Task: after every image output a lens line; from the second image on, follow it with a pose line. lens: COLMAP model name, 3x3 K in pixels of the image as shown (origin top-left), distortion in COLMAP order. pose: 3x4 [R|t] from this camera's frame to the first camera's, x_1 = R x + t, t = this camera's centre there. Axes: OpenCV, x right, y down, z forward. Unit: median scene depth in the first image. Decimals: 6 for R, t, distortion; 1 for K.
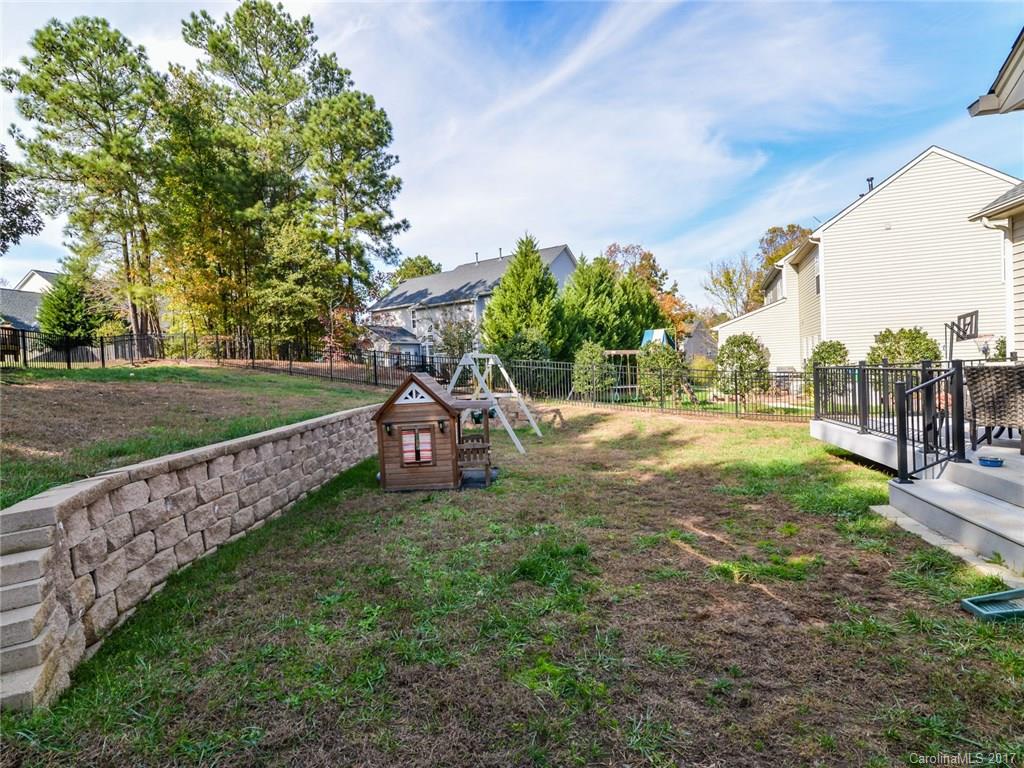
lens RADIAL K [[540.6, 0, 518.7], [0, 540.6, 347.1], [0, 0, 1]] dist [-0.003503, -0.000918]
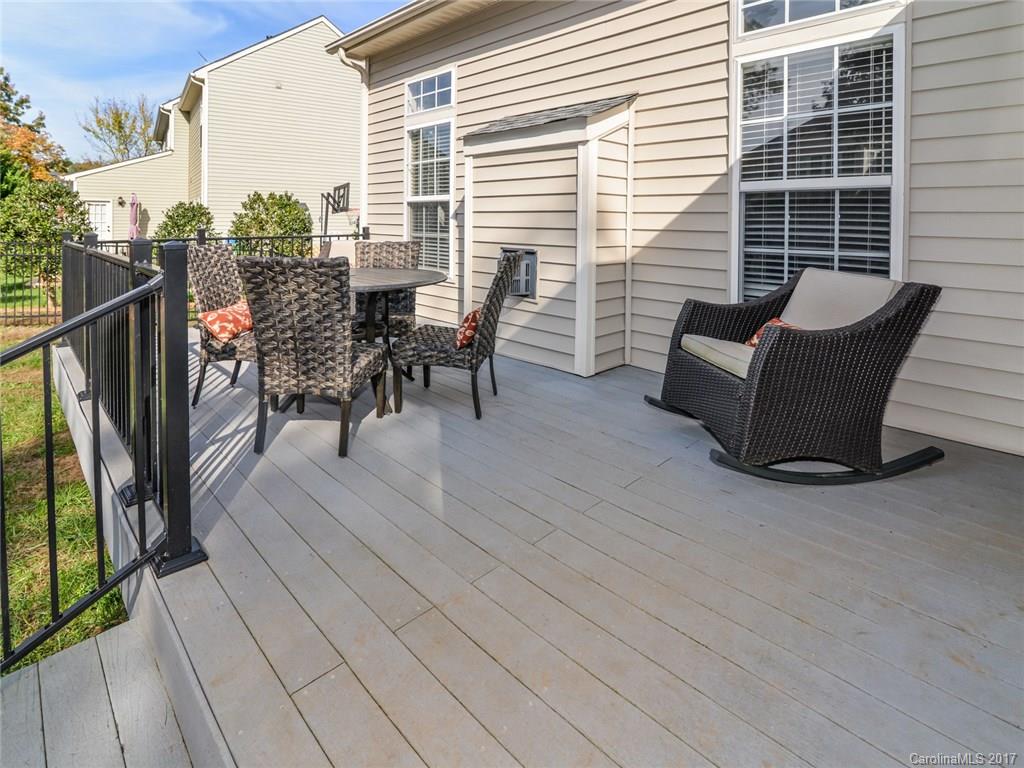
lens RADIAL K [[540.6, 0, 518.7], [0, 540.6, 347.1], [0, 0, 1]] dist [-0.003503, -0.000918]
pose [[0.553487, -0.140557, 0.820911, 0.176328], [-0.060501, 0.976267, 0.207949, 0.001221], [-0.830657, -0.164763, 0.531847, 0.174067]]
